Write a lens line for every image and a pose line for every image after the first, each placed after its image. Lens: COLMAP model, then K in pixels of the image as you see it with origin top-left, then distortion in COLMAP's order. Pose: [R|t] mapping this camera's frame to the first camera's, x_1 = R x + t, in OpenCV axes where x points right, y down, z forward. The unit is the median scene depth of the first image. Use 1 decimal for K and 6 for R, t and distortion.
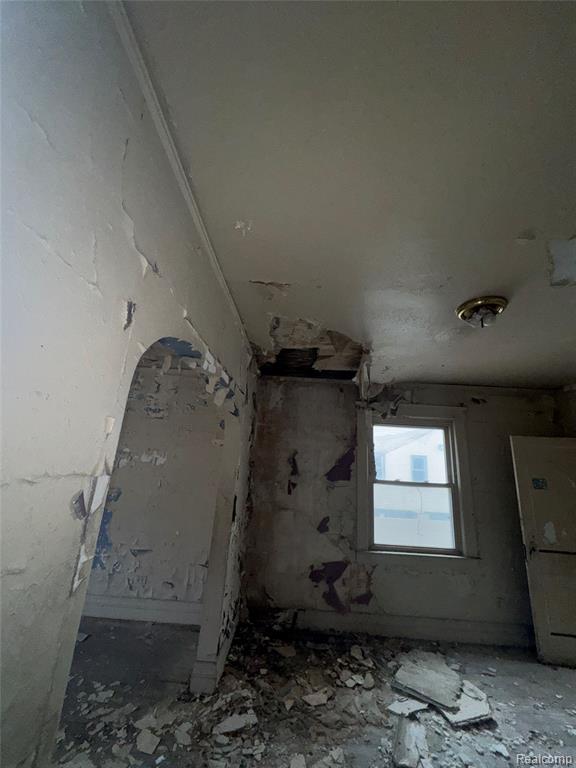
lens RADIAL K [[304.2, 0, 289.8], [0, 304.2, 382.2], [0, 0, 1]] dist [-0.005030, 0.000534]
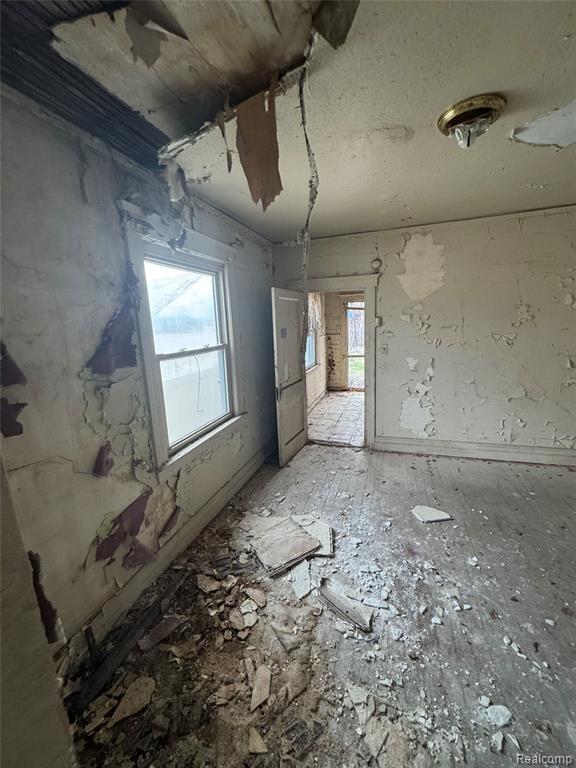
lens RADIAL K [[304.2, 0, 287.4], [0, 304.2, 384.4], [0, 0, 1]] dist [-0.005030, 0.000534]
pose [[0.304823, -0.262059, 0.915646, -0.283566], [-0.204758, 0.920887, 0.331724, 0.165694], [-0.930138, -0.288603, 0.227049, 0.829273]]
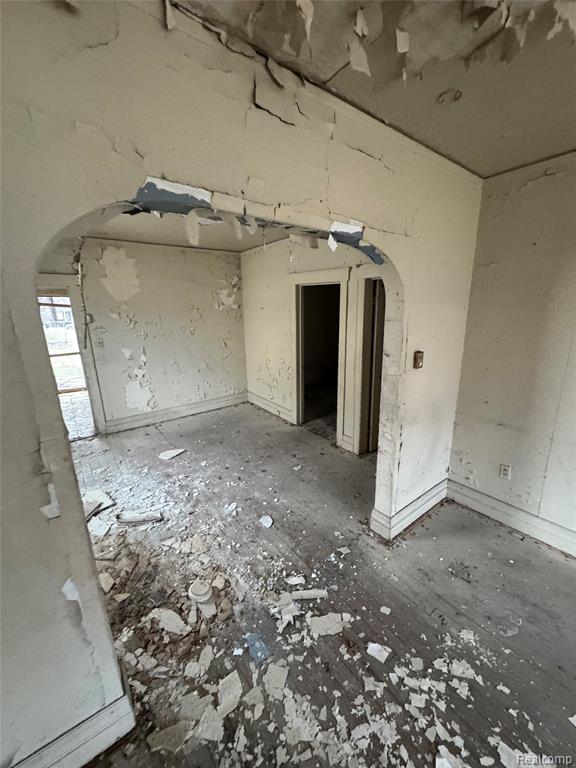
lens RADIAL K [[304.2, 0, 292.8], [0, 304.2, 386.2], [0, 0, 1]] dist [-0.005030, 0.000534]
pose [[-0.621940, -0.239352, 0.745587, -0.692915], [-0.236853, 0.965042, 0.112229, 0.191673], [-0.746385, -0.106795, -0.656890, 1.048799]]
